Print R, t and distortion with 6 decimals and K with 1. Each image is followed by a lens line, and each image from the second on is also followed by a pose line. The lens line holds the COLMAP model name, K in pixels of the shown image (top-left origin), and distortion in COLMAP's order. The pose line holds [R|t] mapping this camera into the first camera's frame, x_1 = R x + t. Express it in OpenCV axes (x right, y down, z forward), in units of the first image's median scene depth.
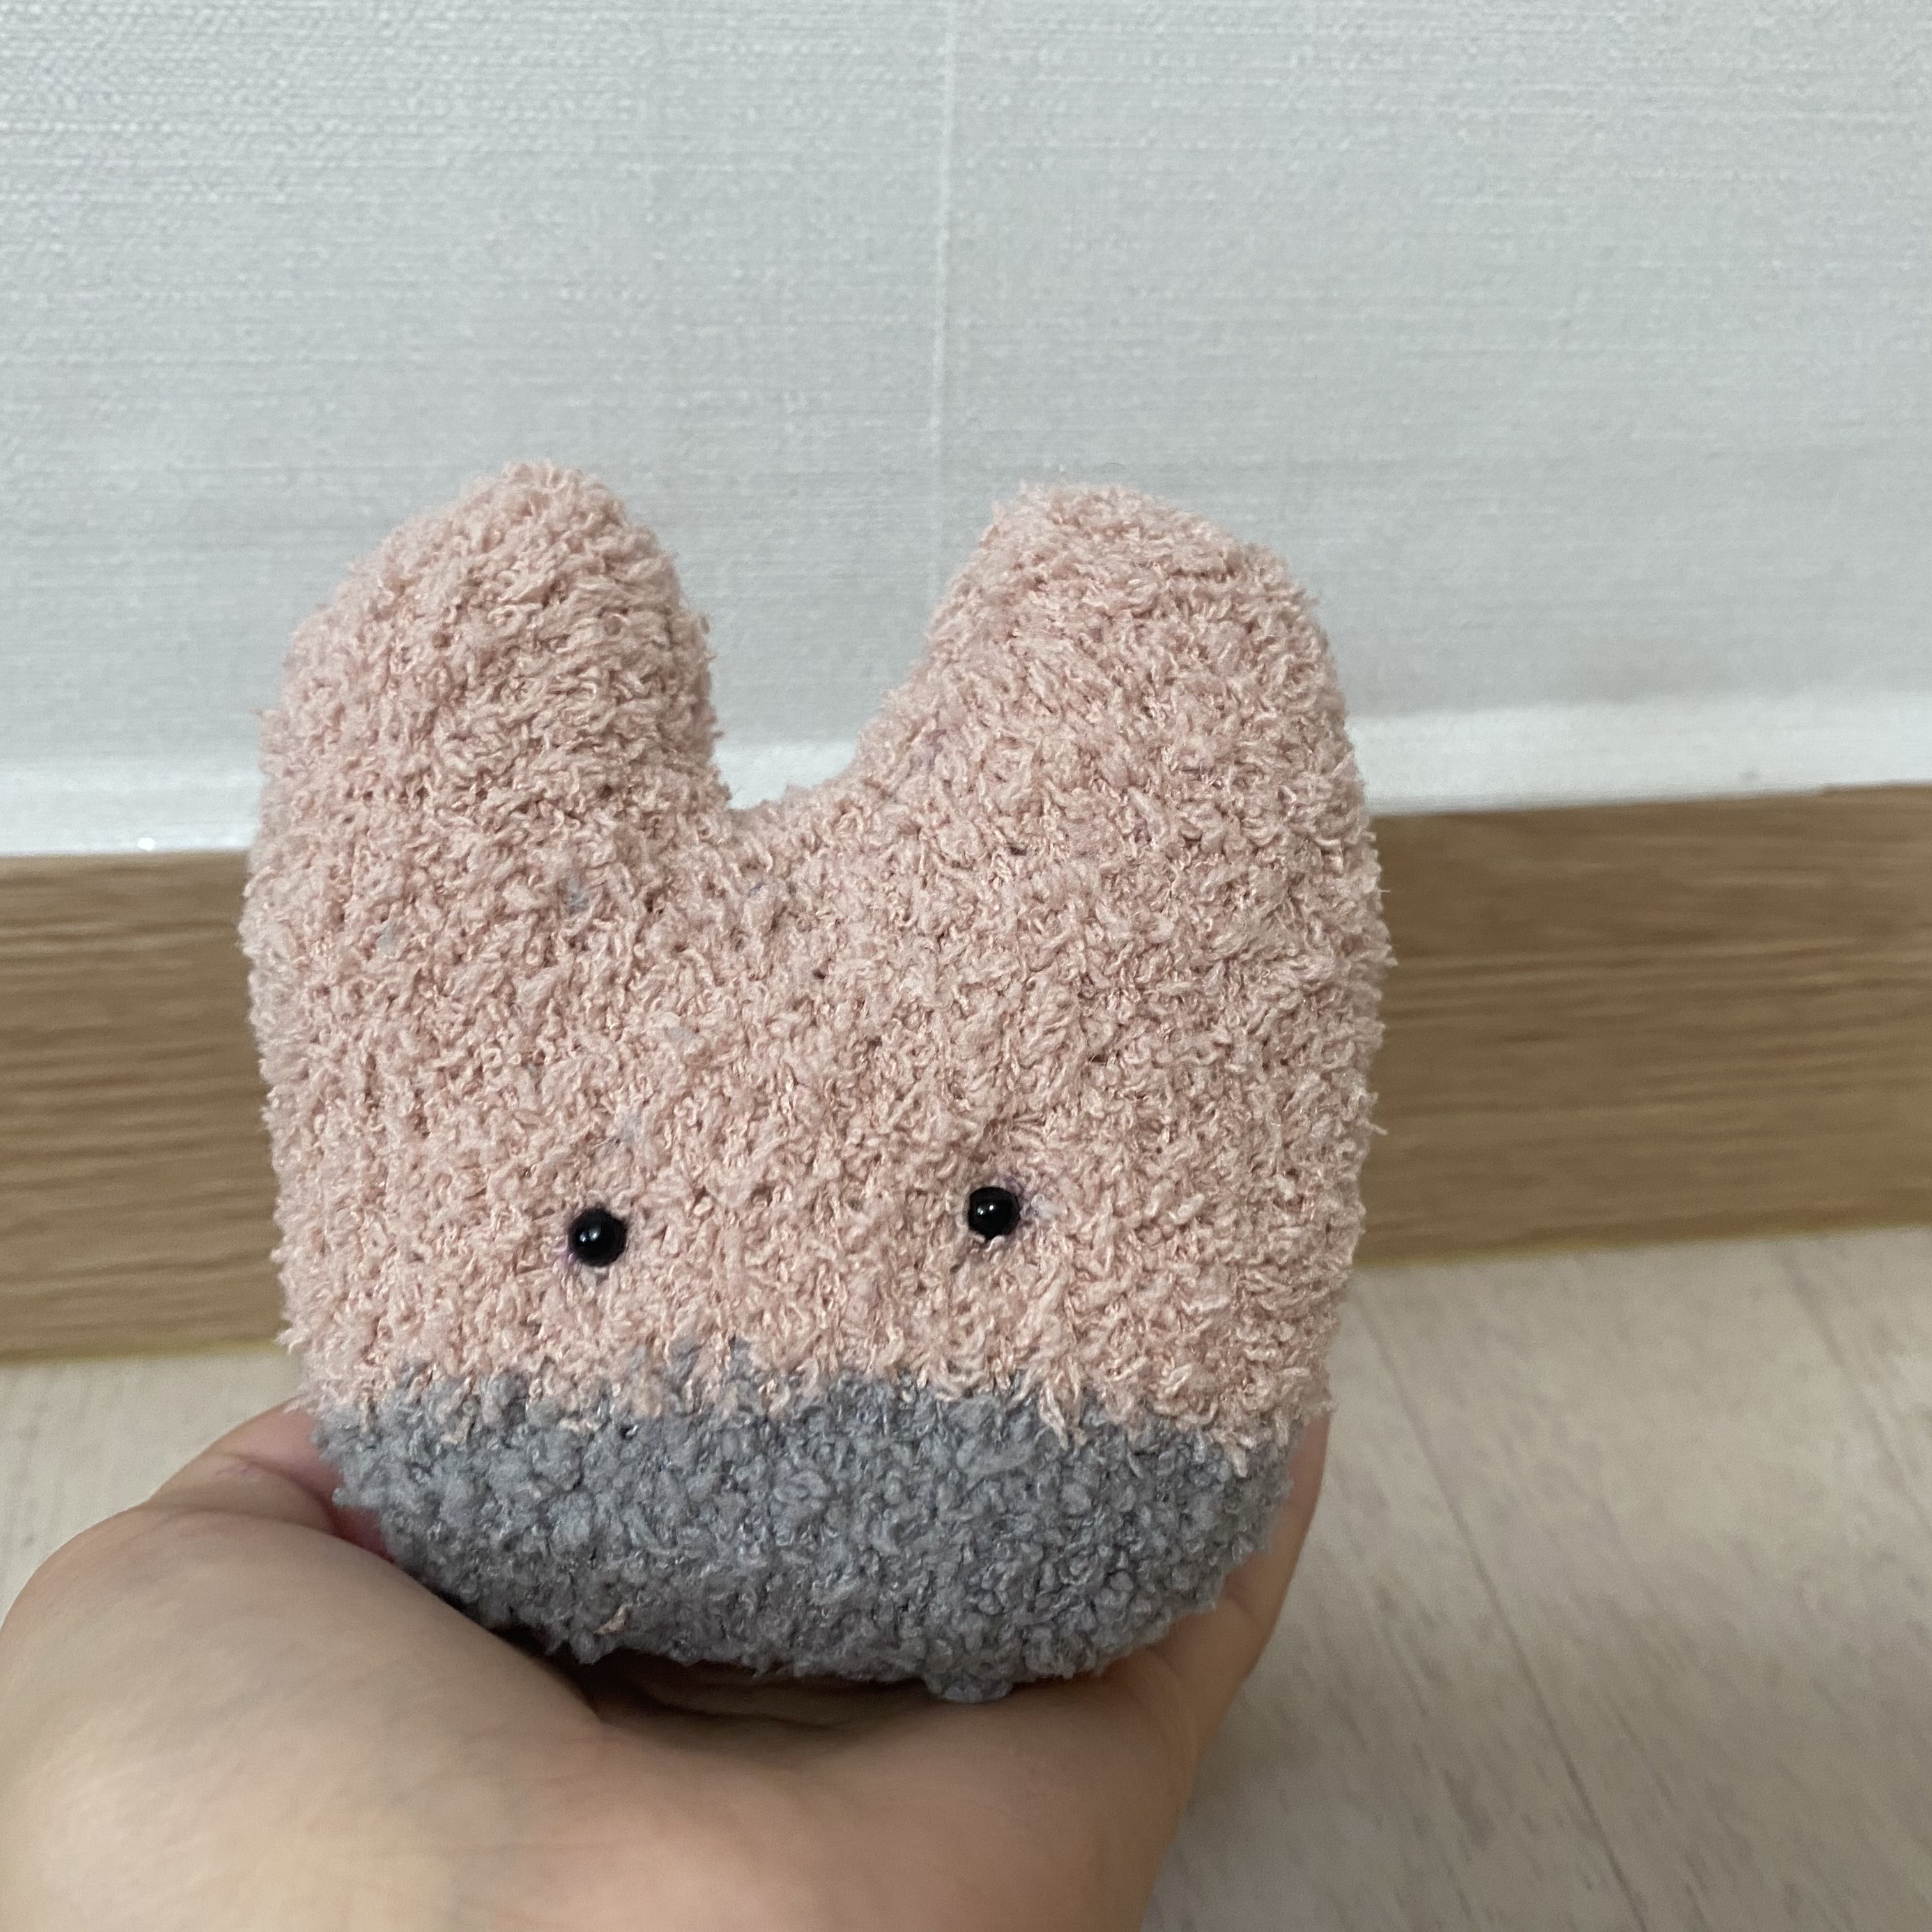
lens RADIAL K [[2054.1, 0, 975.8], [0, 2054.1, 975.5], [0, 0, 1]] dist [-0.005904, 0.000000]
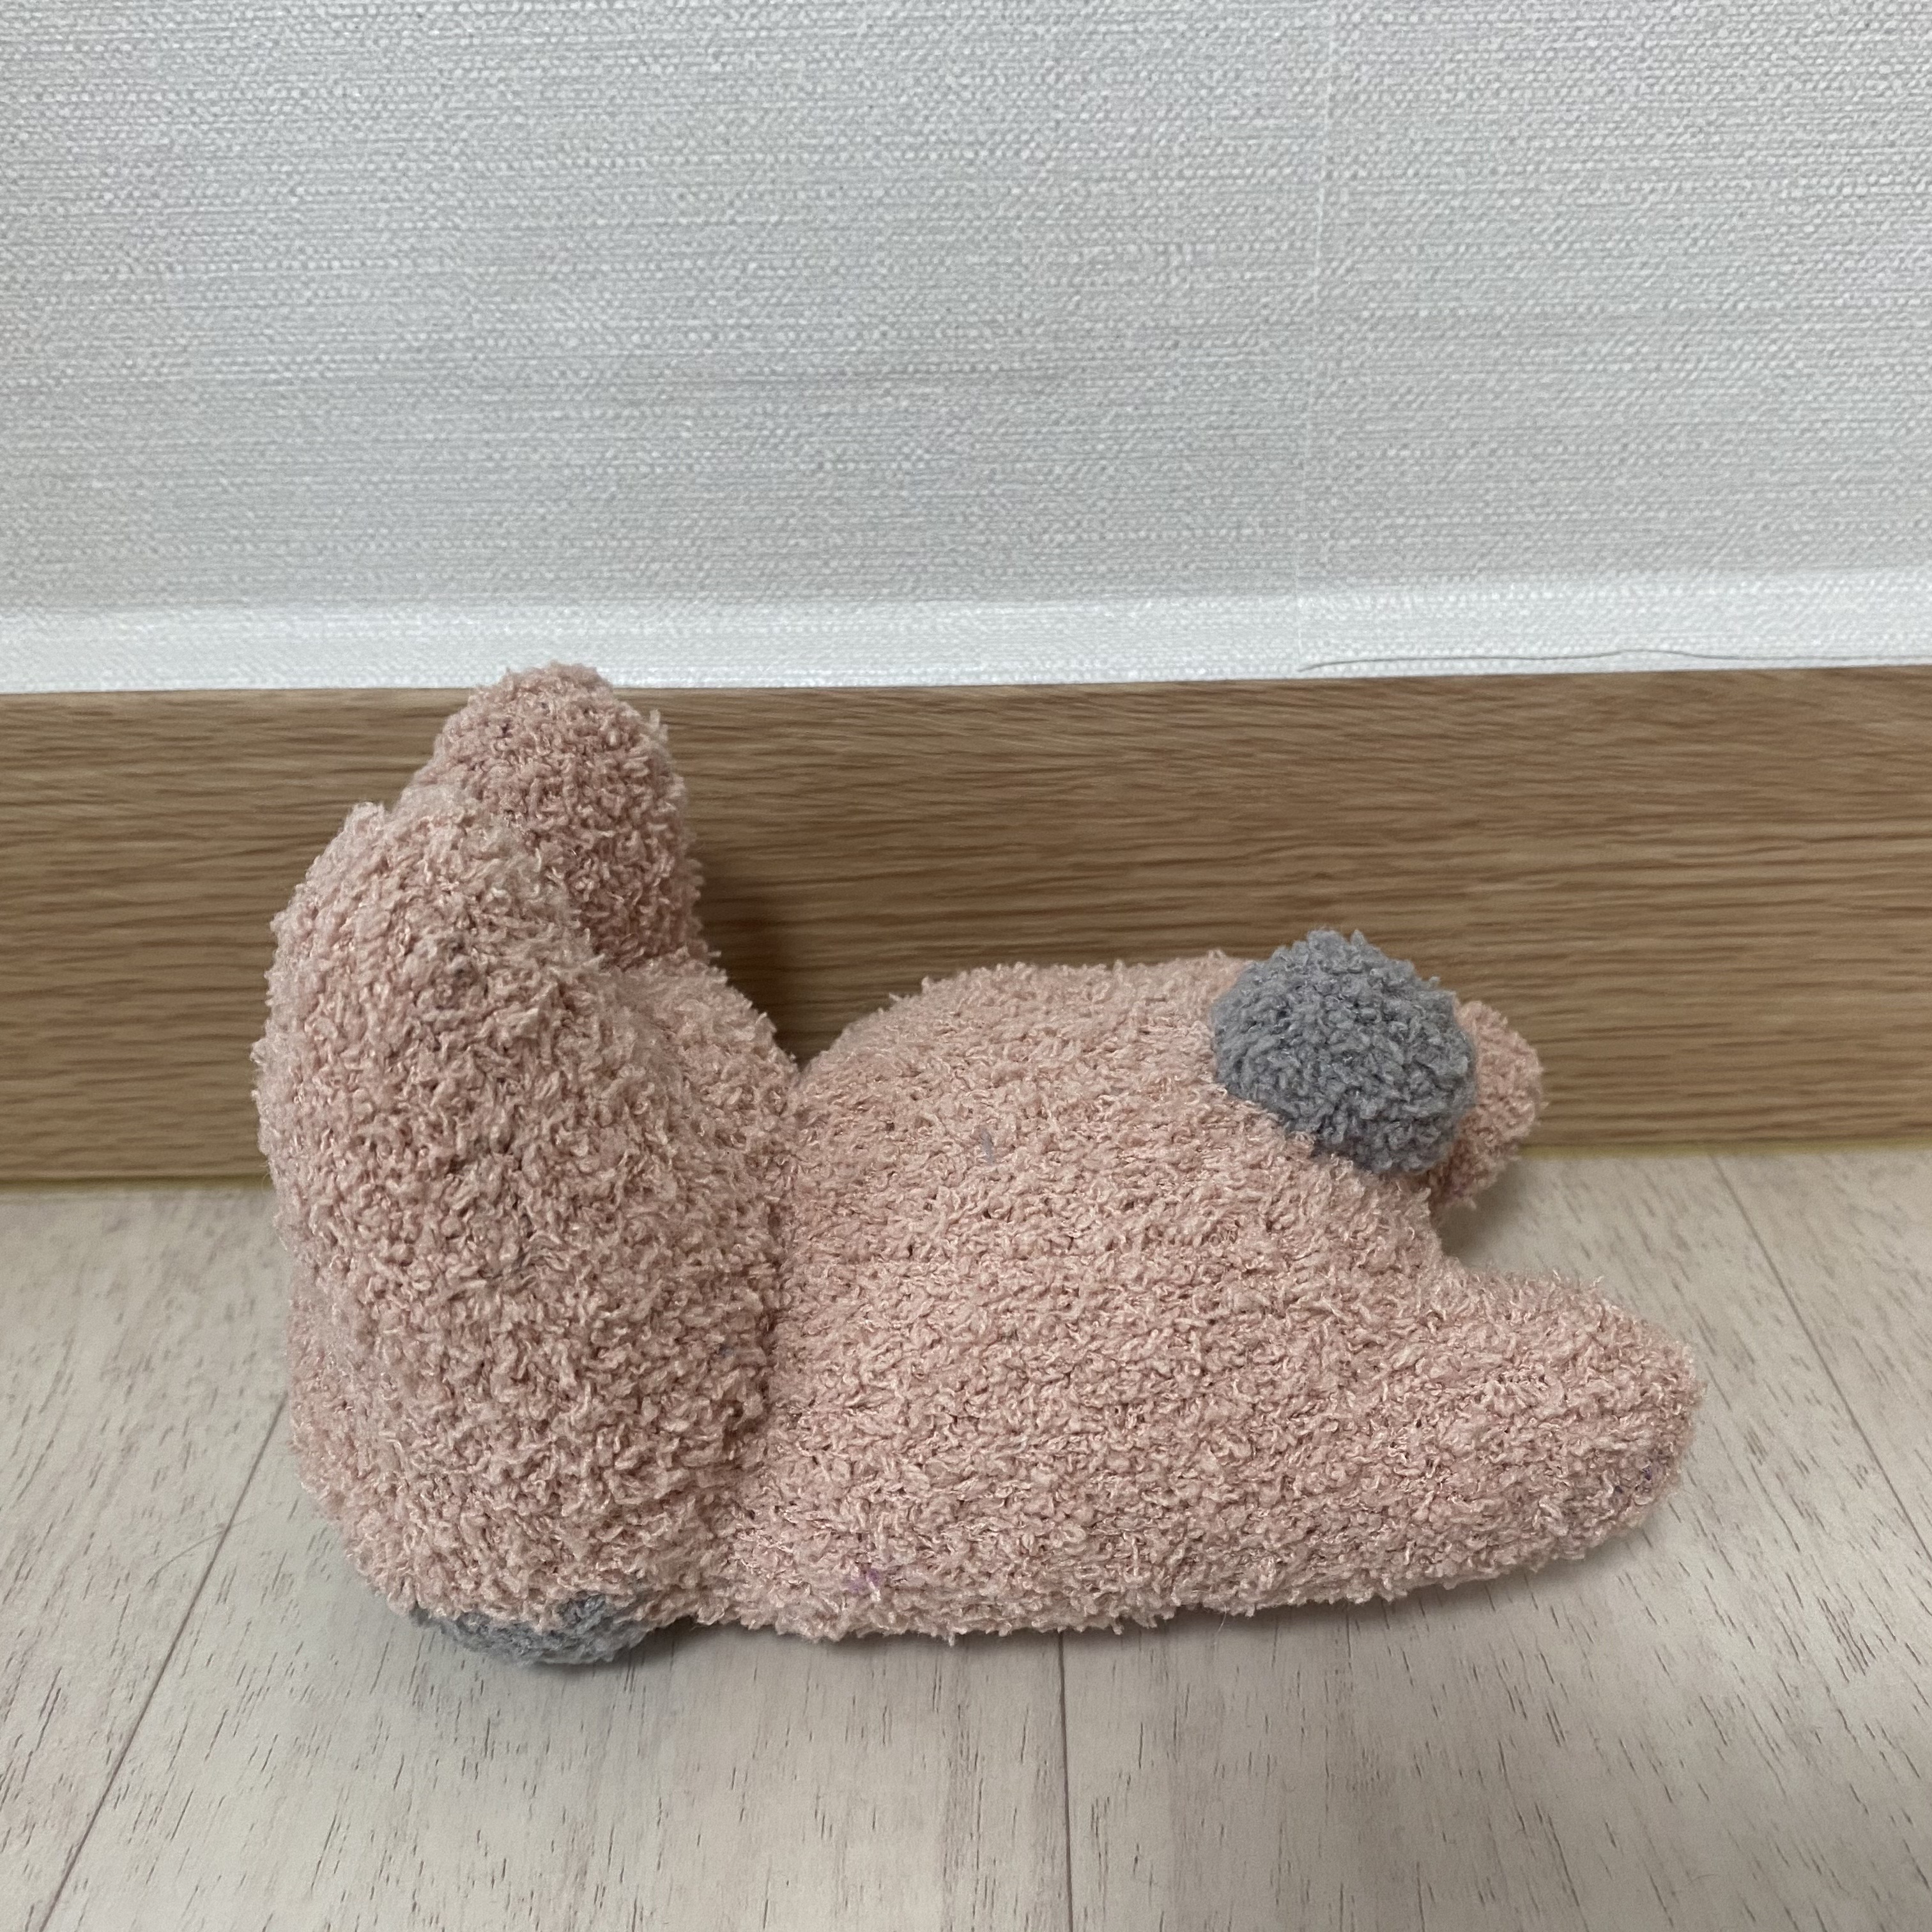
lens RADIAL K [[2054.1, 0, 1002.7], [0, 2054.1, 963.2], [0, 0, 1]] dist [-0.005904, 0.000000]
pose [[0.990233, 0.018372, -0.138209, -0.026931], [-0.024816, 0.998677, -0.045044, 0.133688], [0.137198, 0.048034, 0.989378, -0.034190]]
